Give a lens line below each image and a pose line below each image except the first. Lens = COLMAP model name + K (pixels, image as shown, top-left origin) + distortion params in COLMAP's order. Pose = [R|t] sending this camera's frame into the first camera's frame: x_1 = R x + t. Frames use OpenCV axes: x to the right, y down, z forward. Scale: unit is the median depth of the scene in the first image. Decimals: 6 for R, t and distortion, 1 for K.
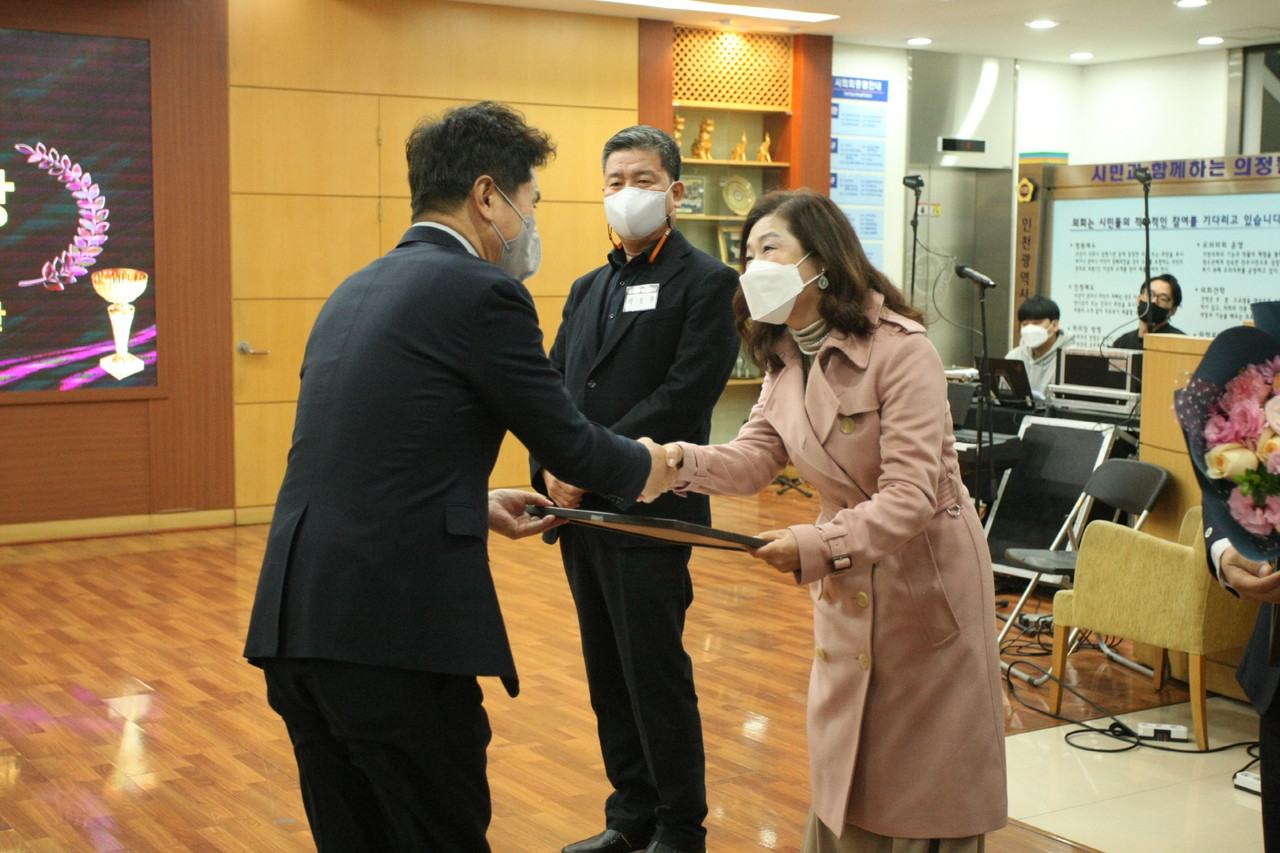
lens RADIAL K [[1781.7, 0, 625.8], [0, 1781.7, 428.5], [0, 0, 1]] dist [0.019053, 0.113991]
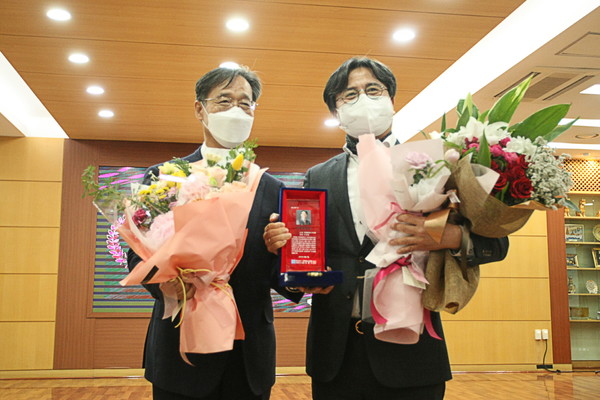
lens RADIAL K [[681.8, 0, 293.8], [0, 681.8, 201.0], [0, 0, 1]] dist [0.007049, 0.025263]
pose [[0.911368, -0.056440, -0.407705, 0.066666], [-0.038950, 0.974282, -0.221941, 0.031350], [0.409745, 0.218150, 0.885731, 0.107210]]
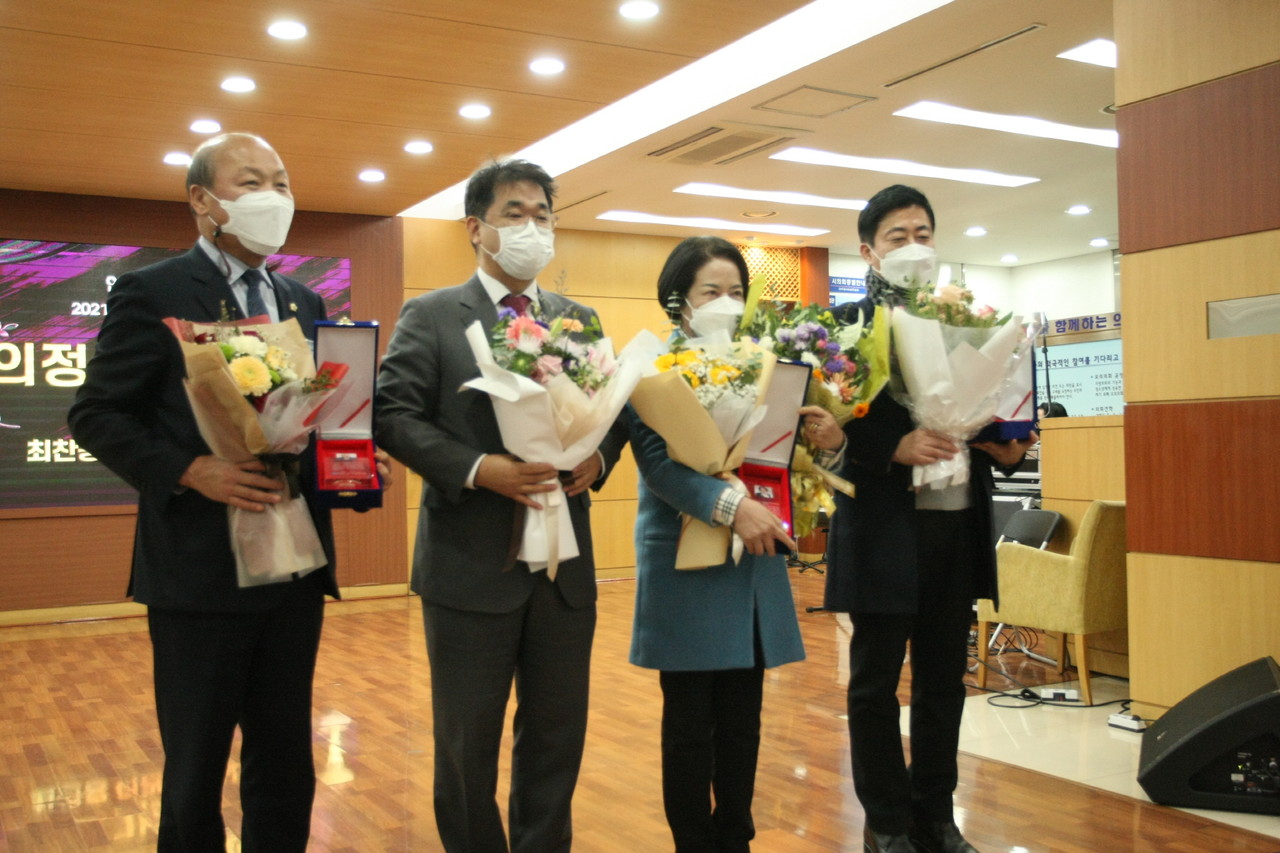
lens RADIAL K [[1286.3, 0, 626.1], [0, 1286.3, 429.7], [0, 0, 1]] dist [-0.038659, 0.092123]
pose [[0.997485, -0.026789, -0.065622, 0.019820], [0.019376, 0.993620, -0.111106, 0.035275], [0.068180, 0.109555, 0.991640, -0.006991]]
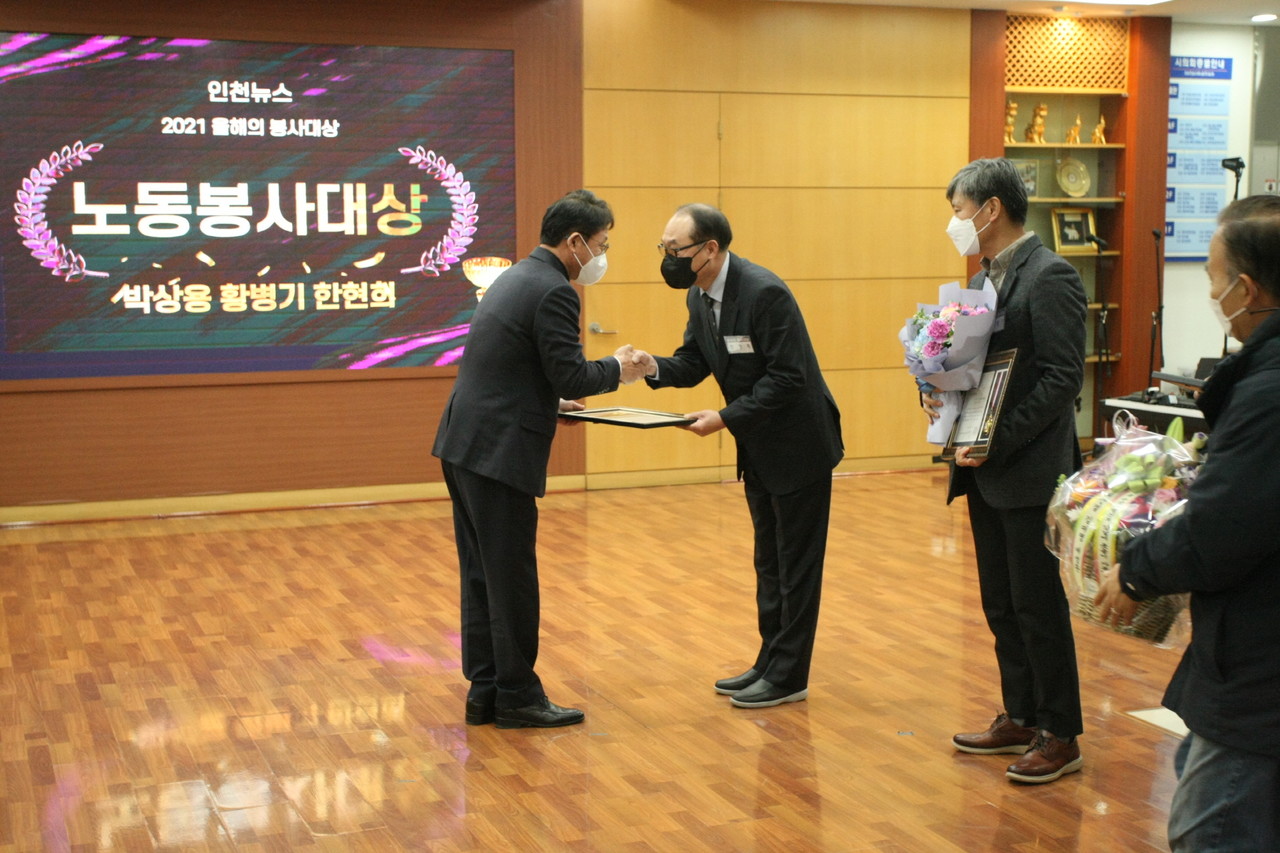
lens RADIAL K [[1781.7, 0, 625.8], [0, 1781.7, 428.5], [0, 0, 1]] dist [0.019053, 0.113991]
pose [[0.978069, 0.010498, -0.208017, 0.028605], [-0.007884, 0.999879, 0.013393, 0.001438], [0.208132, -0.011459, 0.978034, -0.058217]]
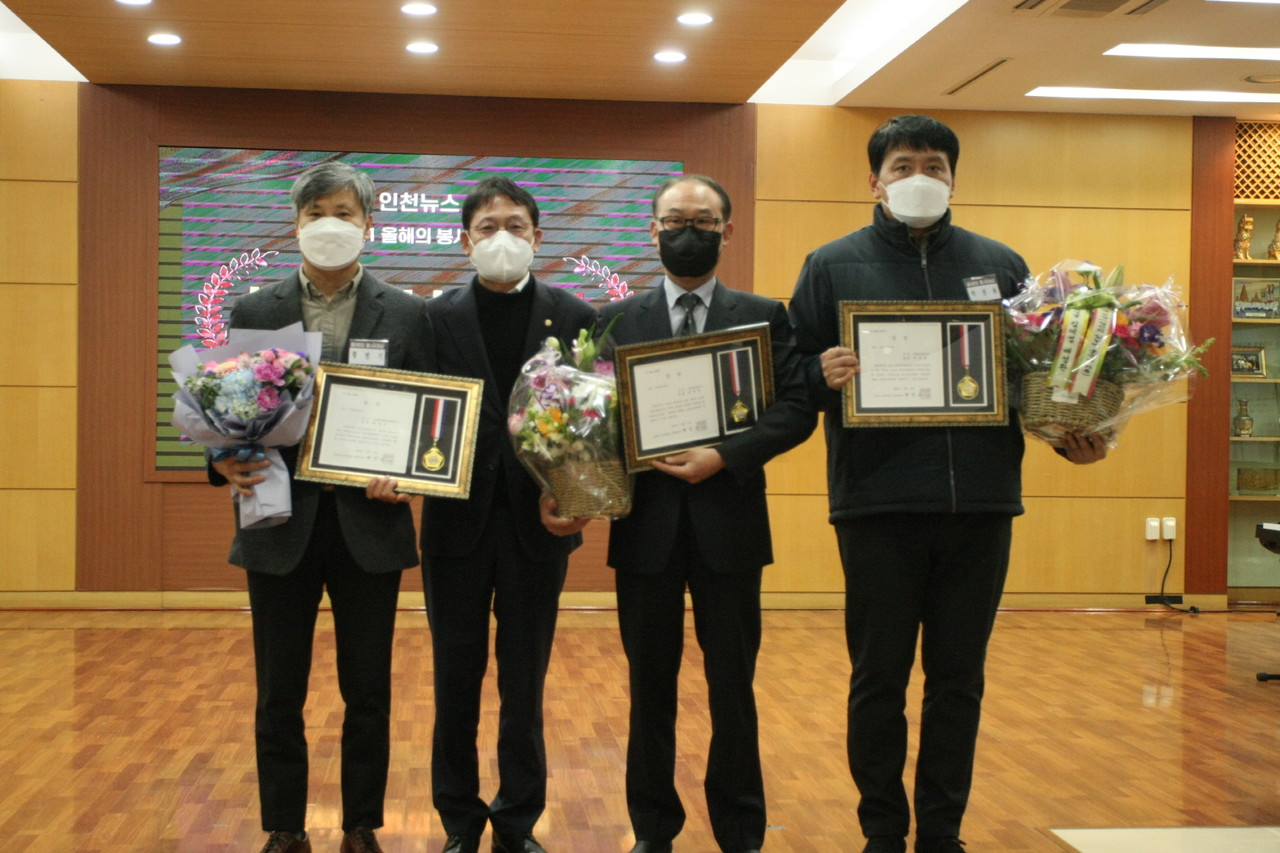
lens RADIAL K [[1781.7, 0, 625.8], [0, 1781.7, 428.5], [0, 0, 1]] dist [0.019053, 0.113991]
pose [[0.890558, 0.011374, -0.454727, 0.171955], [-0.051621, 0.995756, -0.076190, 0.027926], [0.451930, 0.091325, 0.887366, 0.014482]]
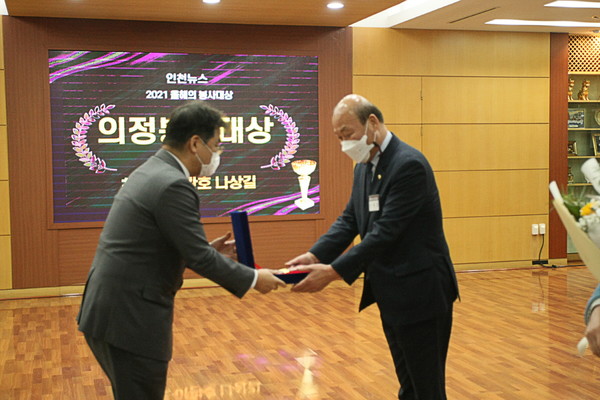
lens RADIAL K [[835.2, 0, 293.4], [0, 835.2, 201.0], [0, 0, 1]] dist [0.019053, 0.113991]
pose [[0.958862, -0.002161, -0.283866, -0.002495], [-0.008344, 0.999324, -0.035793, -0.001619], [0.283752, 0.036689, 0.958196, 0.009011]]
